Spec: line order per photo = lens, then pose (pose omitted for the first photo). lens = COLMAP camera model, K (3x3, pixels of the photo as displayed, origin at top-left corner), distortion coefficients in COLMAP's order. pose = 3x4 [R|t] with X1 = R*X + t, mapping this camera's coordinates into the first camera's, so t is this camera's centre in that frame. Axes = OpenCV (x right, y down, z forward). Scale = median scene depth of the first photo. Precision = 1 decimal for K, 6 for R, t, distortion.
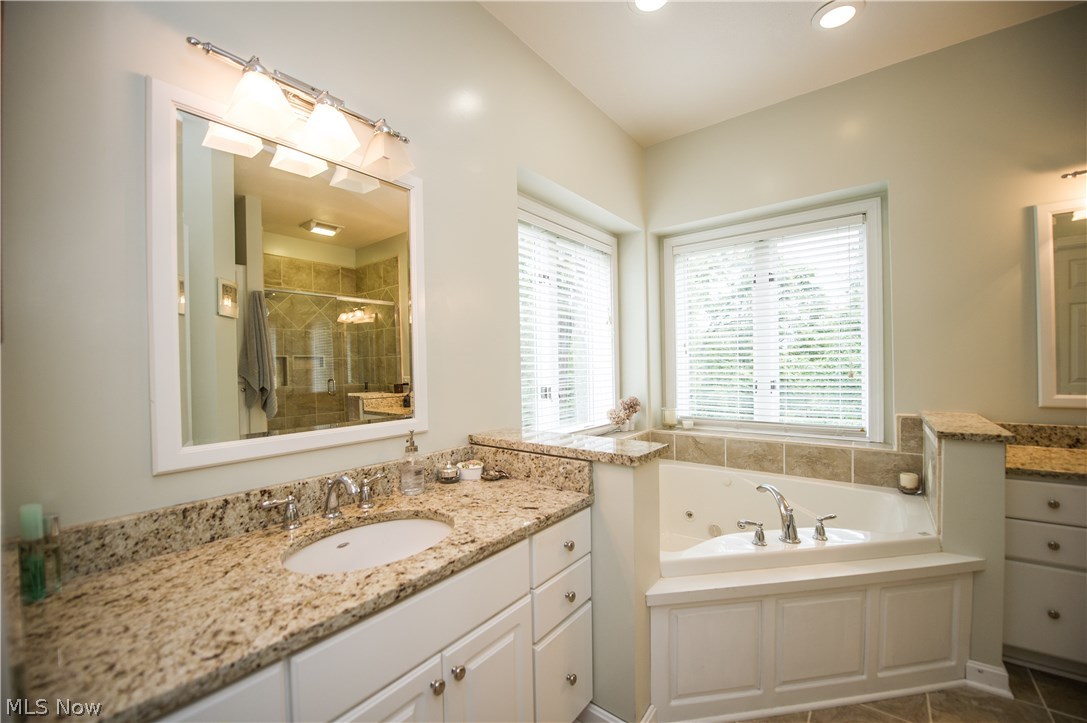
lens RADIAL K [[432.2, 0, 542.9], [0, 432.2, 366.0], [0, 0, 1]] dist [-0.018249, -0.001752]
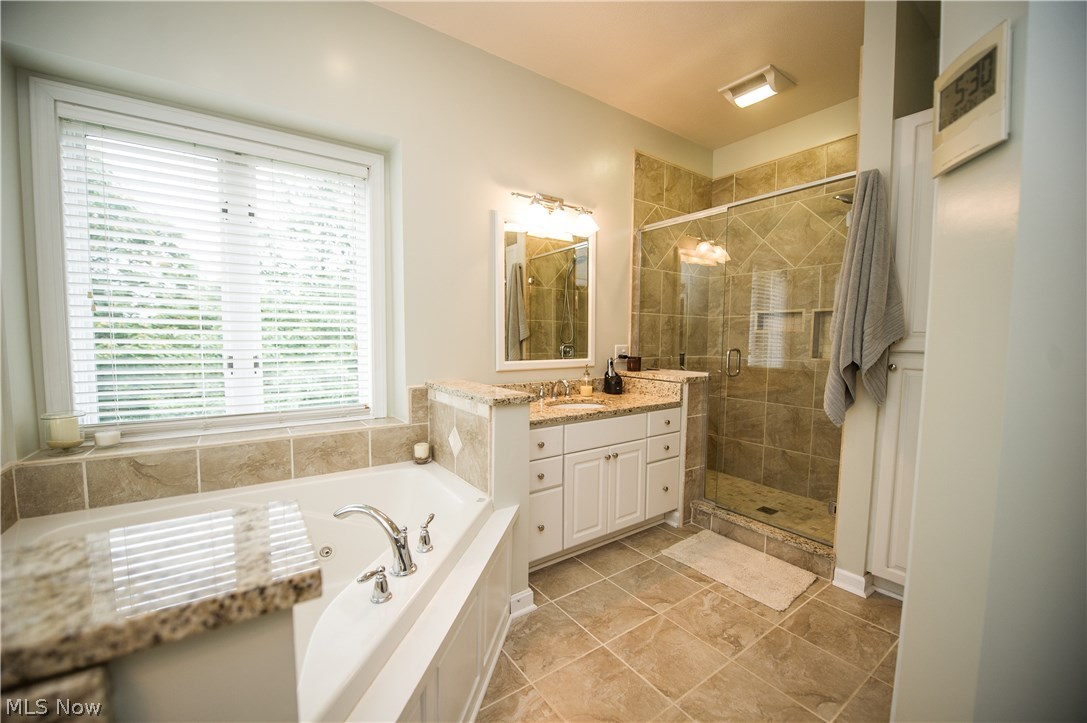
lens RADIAL K [[432.2, 0, 543.1], [0, 432.2, 367.3], [0, 0, 1]] dist [-0.018249, -0.001752]
pose [[0.285448, -0.047620, 0.957211, -0.031074], [-0.009486, 0.998576, 0.052506, 0.012535], [-0.958347, -0.024068, 0.284589, 0.398063]]
